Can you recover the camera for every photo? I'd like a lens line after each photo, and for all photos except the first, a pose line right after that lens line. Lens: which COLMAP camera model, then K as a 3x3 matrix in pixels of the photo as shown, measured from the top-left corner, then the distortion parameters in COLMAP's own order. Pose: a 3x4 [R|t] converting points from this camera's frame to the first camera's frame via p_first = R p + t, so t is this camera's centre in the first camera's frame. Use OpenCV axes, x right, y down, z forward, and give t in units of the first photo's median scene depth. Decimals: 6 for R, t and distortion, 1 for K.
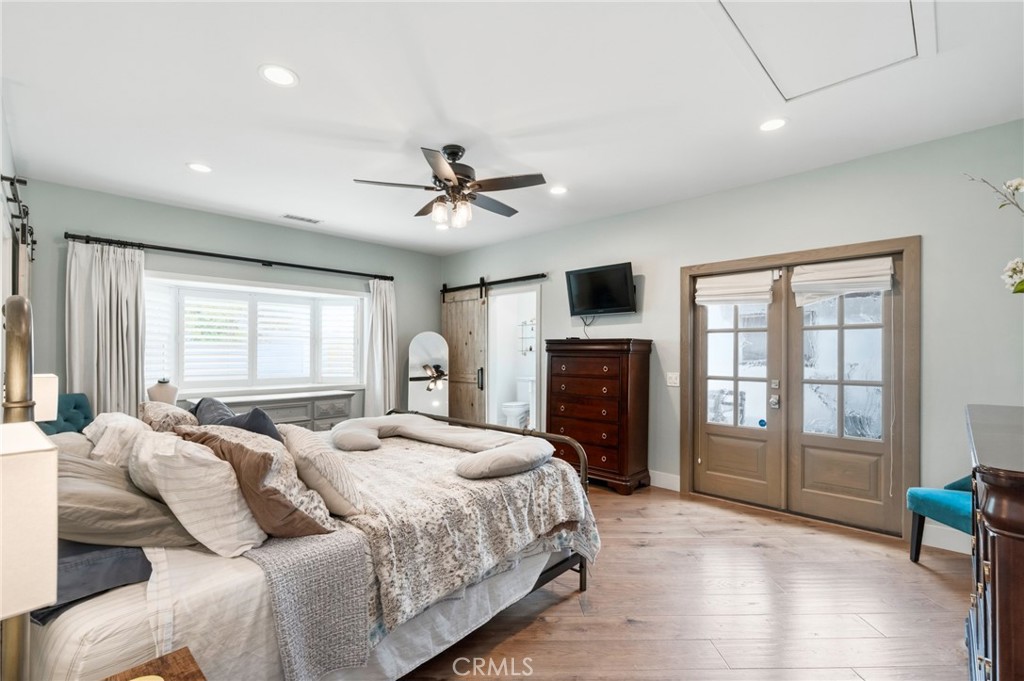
lens RADIAL K [[458.9, 0, 512.0], [0, 458.9, 340.5], [0, 0, 1]] dist [0.000284, -0.000011]
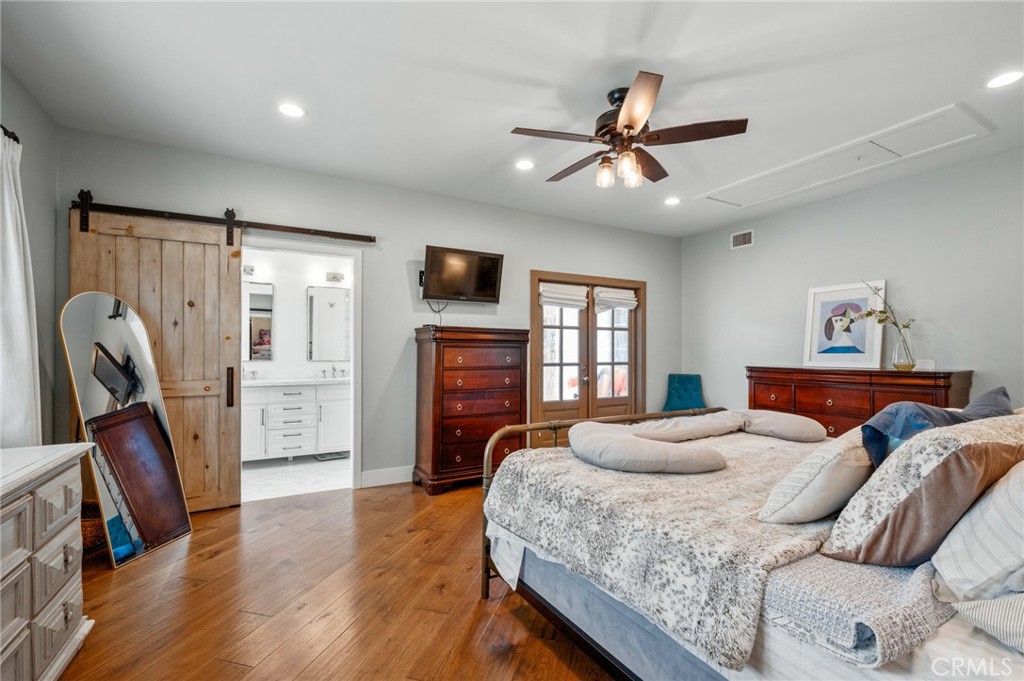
lens RADIAL K [[432.1, 0, 512.0], [0, 432.1, 340.5], [0, 0, 1]] dist [0.001926, 0.000070]
pose [[0.298628, 0.023192, 0.954088, -0.646429], [-0.025142, 0.999549, -0.016427, 0.035352], [-0.954038, -0.019082, 0.299076, 0.686930]]
